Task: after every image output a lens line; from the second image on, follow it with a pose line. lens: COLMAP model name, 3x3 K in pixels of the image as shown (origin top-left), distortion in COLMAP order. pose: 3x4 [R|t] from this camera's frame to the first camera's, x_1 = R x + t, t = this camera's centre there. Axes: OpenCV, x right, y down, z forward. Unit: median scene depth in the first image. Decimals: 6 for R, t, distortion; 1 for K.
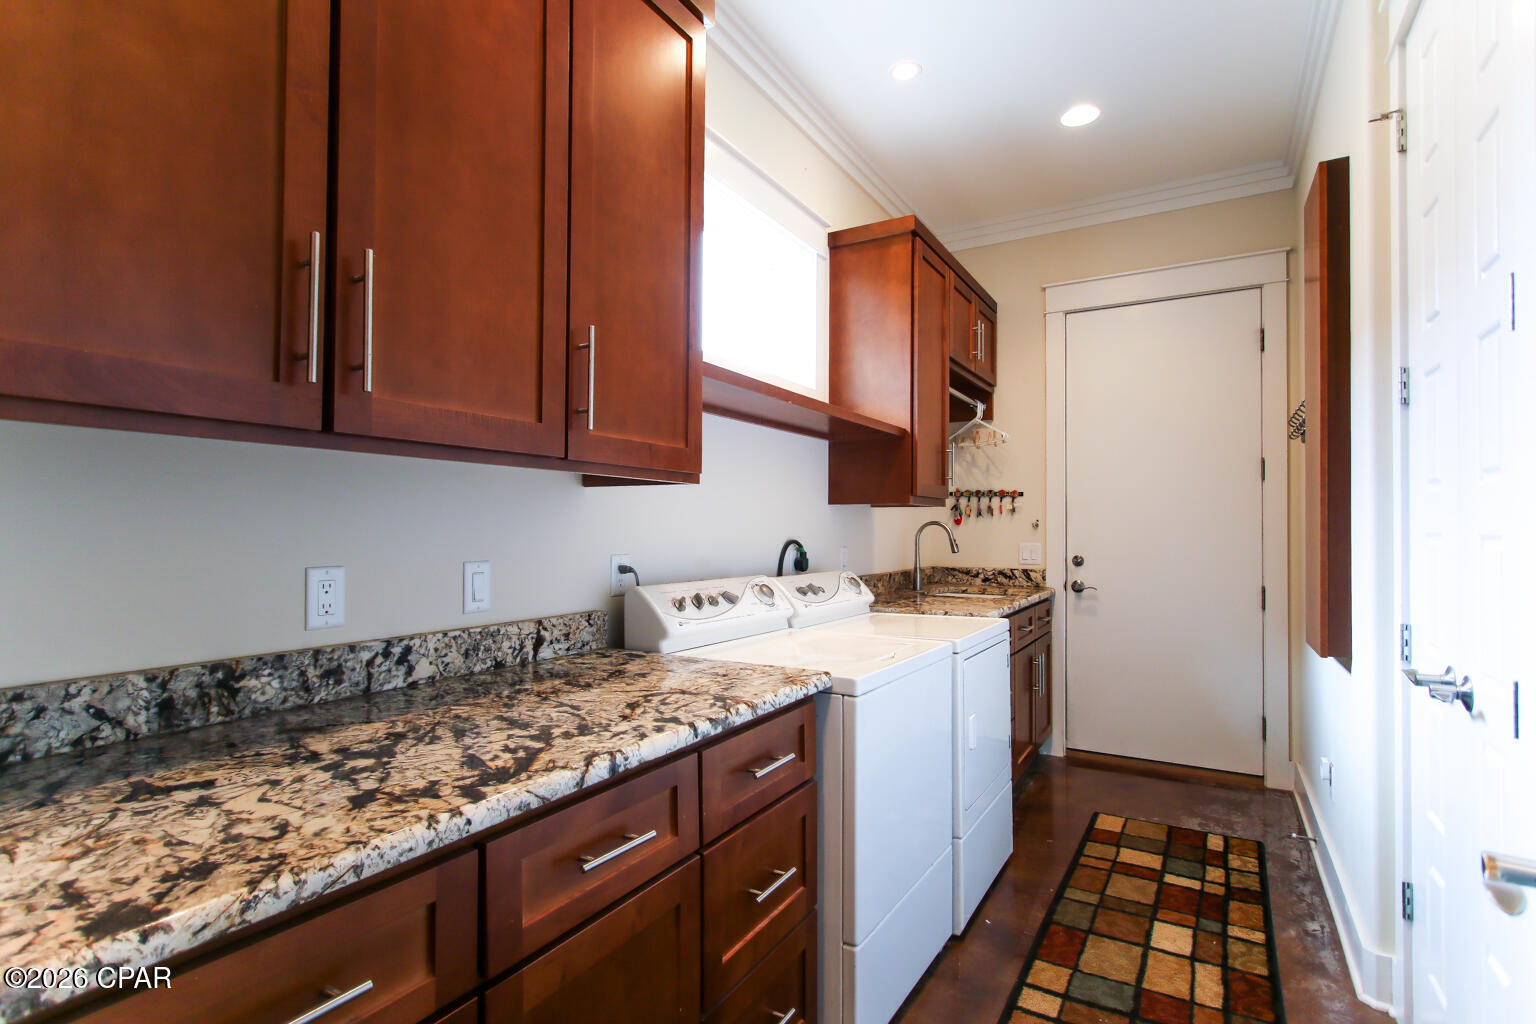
lens RADIAL K [[759.1, 0, 749.9], [0, 759.1, 515.3], [0, 0, 1]] dist [-0.000415, 0.000473]
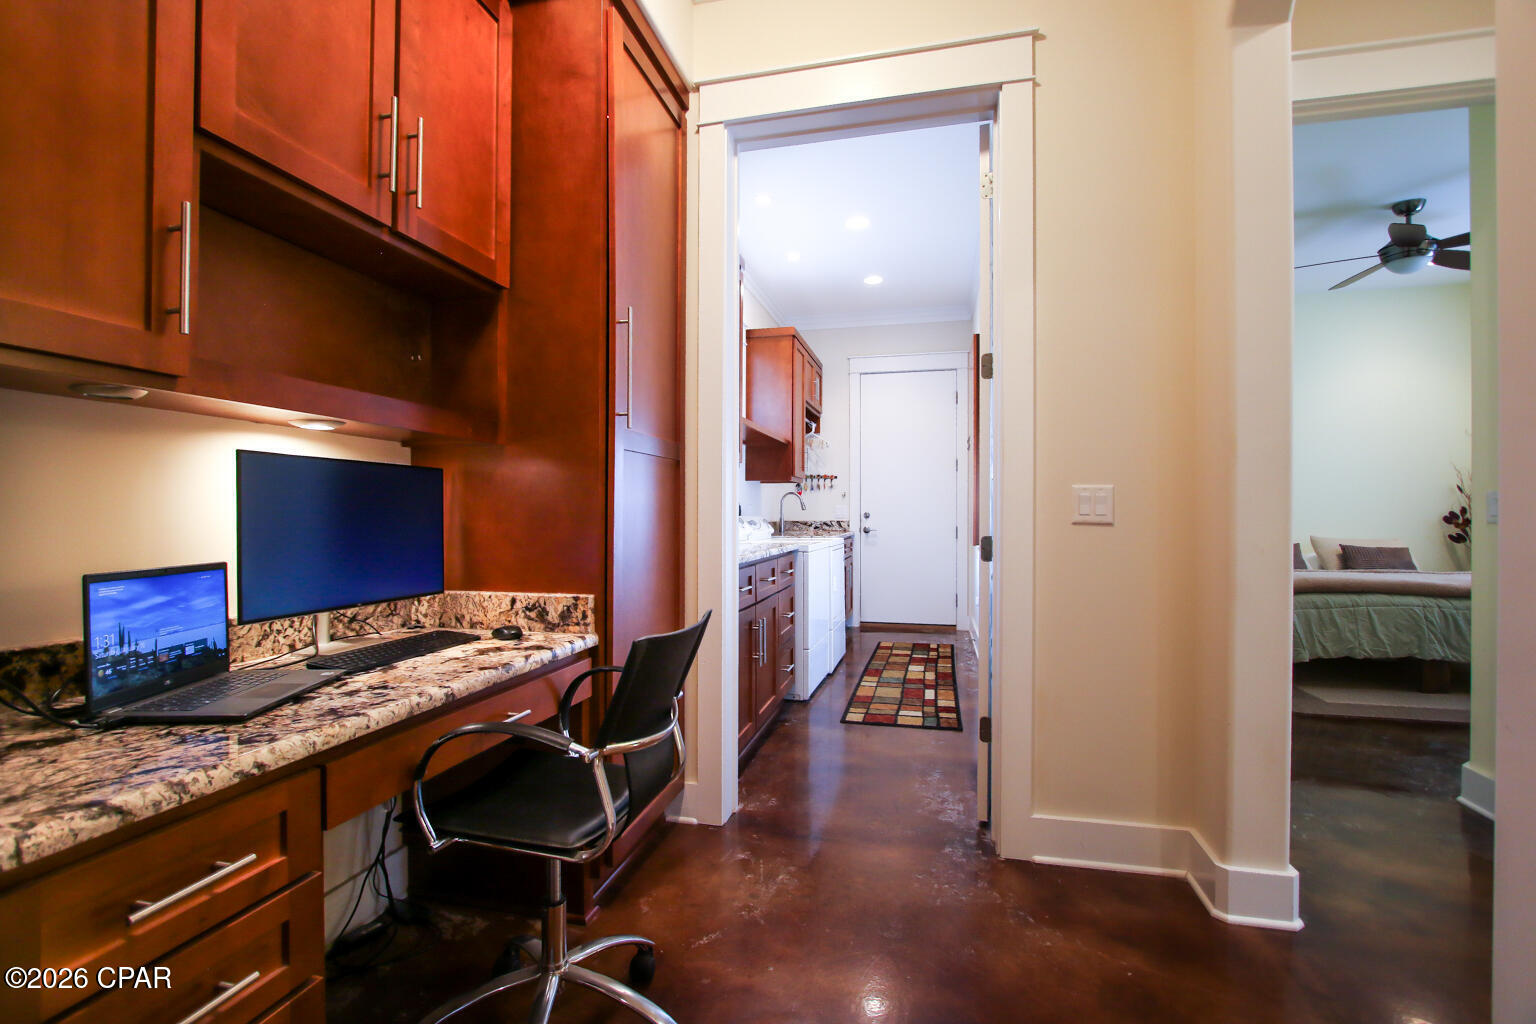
lens RADIAL K [[711.1, 0, 756.7], [0, 711.1, 515.7], [0, 0, 1]] dist [-0.015081, 0.000427]
pose [[0.955037, -0.004265, 0.296455, -0.342678], [-0.001518, 0.999813, 0.019274, 0.033186], [-0.296482, -0.018857, 0.954852, -0.570657]]
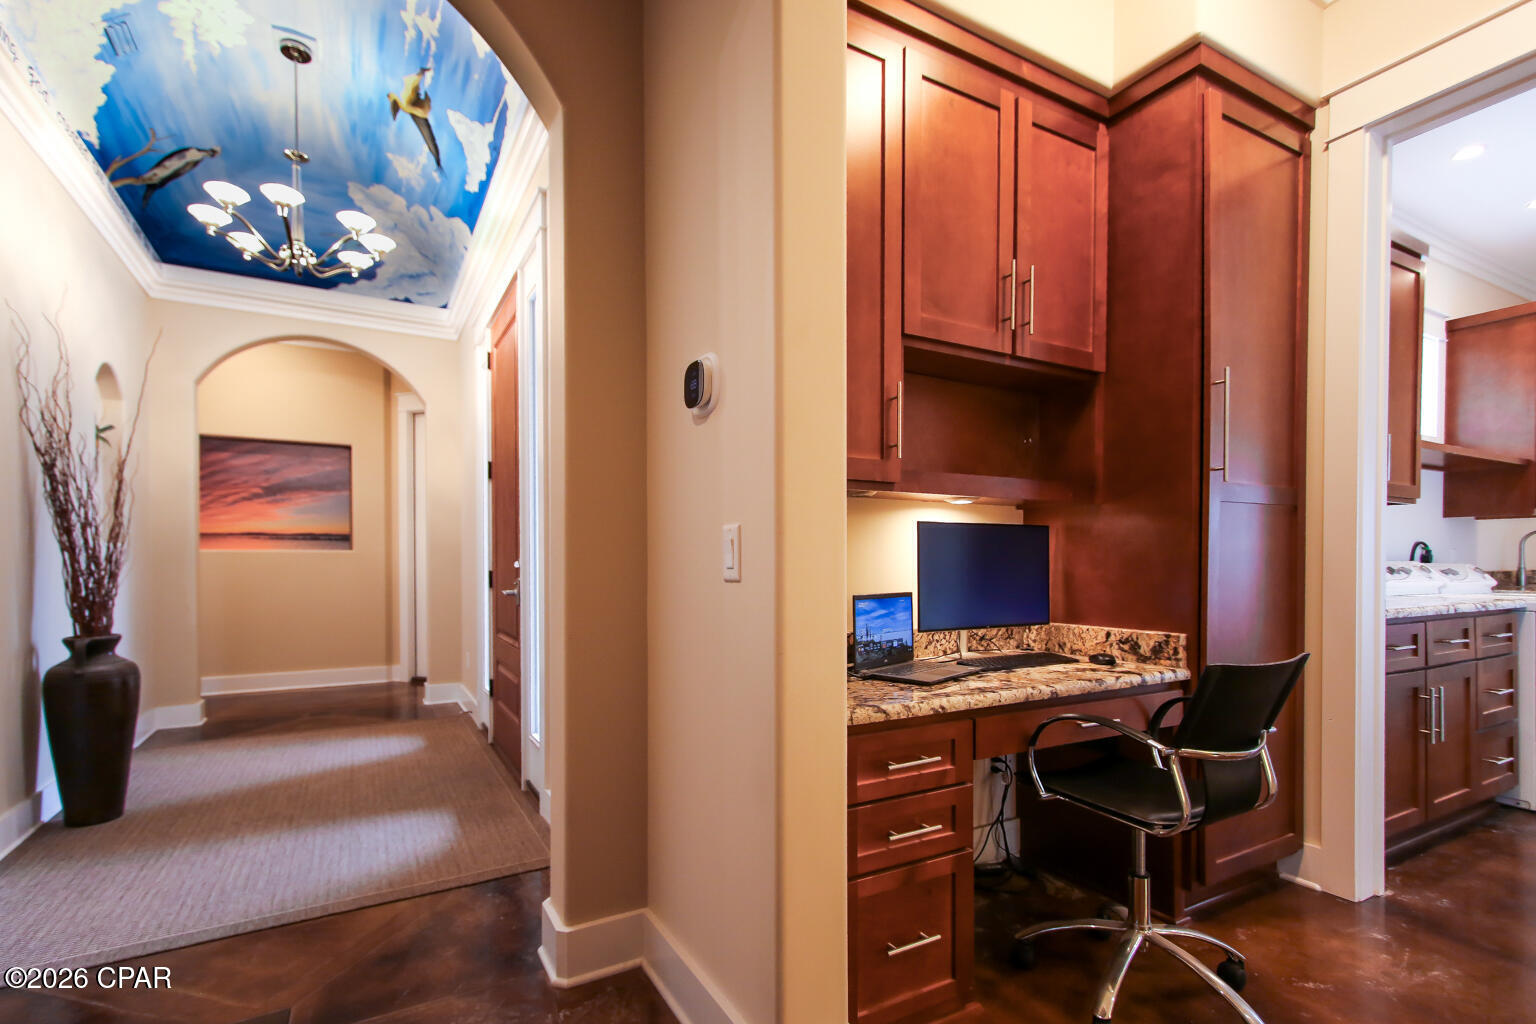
lens RADIAL K [[705.1, 0, 733.2], [0, 705.1, 566.8], [0, 0, 1]] dist [0.009898, 0.000569]
pose [[0.861683, -0.001479, -0.507445, -0.327334], [0.013602, 0.999704, 0.020184, 0.029770], [0.507265, -0.024295, 0.861448, -0.724246]]
